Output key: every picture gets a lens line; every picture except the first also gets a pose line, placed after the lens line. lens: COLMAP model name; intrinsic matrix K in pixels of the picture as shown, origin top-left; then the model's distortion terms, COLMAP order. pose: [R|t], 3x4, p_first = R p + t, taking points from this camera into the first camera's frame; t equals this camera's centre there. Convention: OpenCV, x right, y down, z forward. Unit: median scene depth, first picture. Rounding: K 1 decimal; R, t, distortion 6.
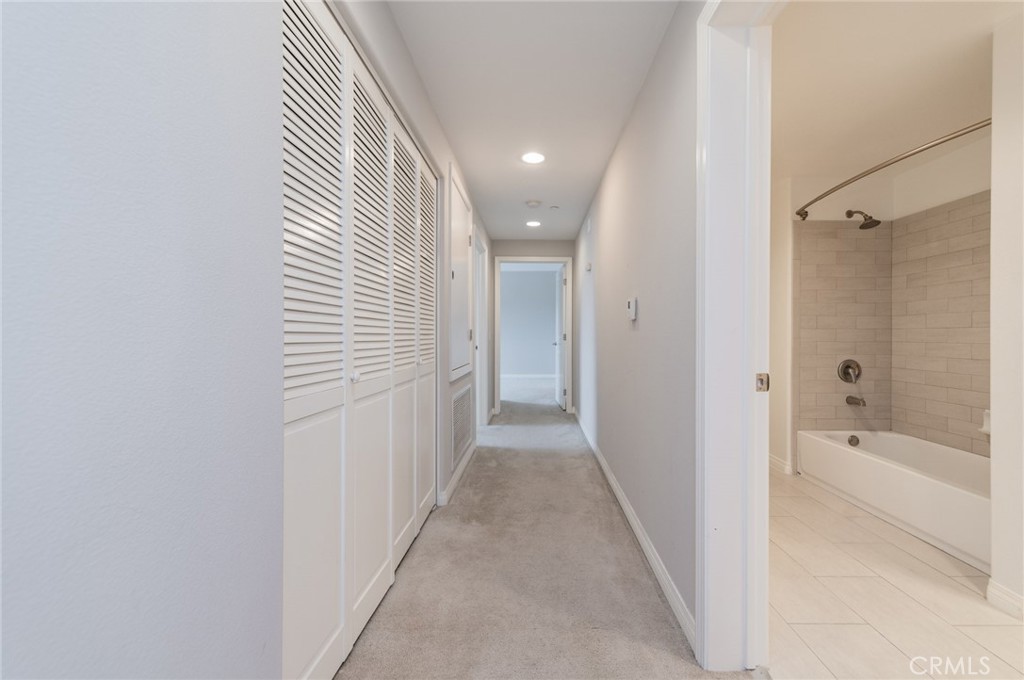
lens RADIAL K [[407.4, 0, 544.8], [0, 407.4, 337.7], [0, 0, 1]] dist [0.009616, -0.000057]
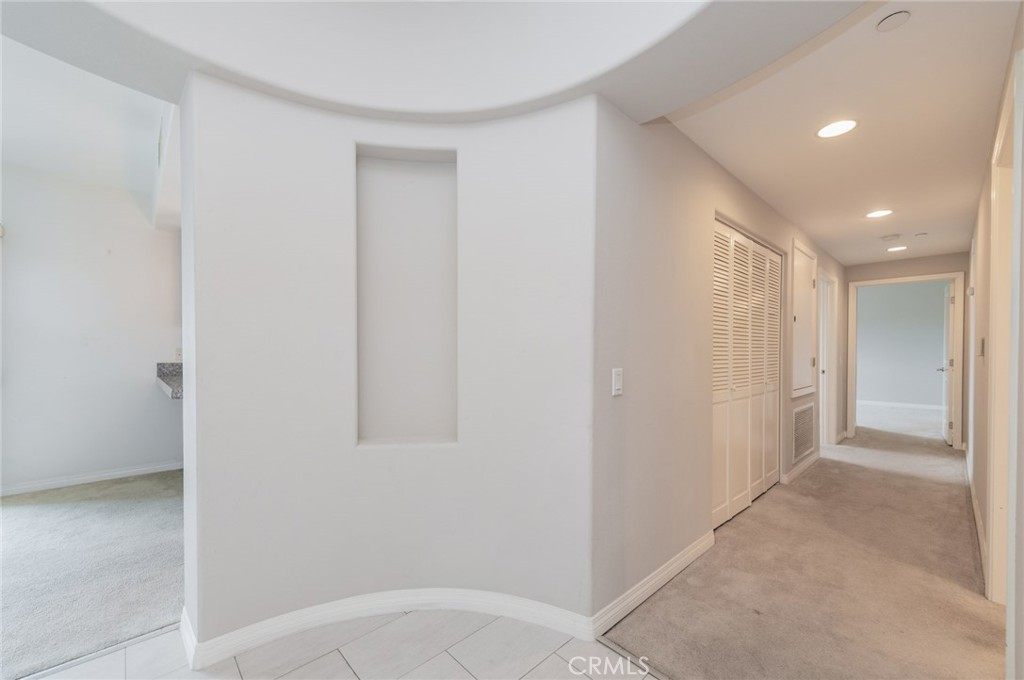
lens RADIAL K [[410.5, 0, 510.6], [0, 410.5, 357.9], [0, 0, 1]] dist [0.014975, -0.000068]
pose [[0.666763, 0.010227, -0.745200, 0.146246], [-0.002360, 0.999930, 0.011611, -0.034639], [0.745266, -0.005983, 0.666740, -0.535387]]
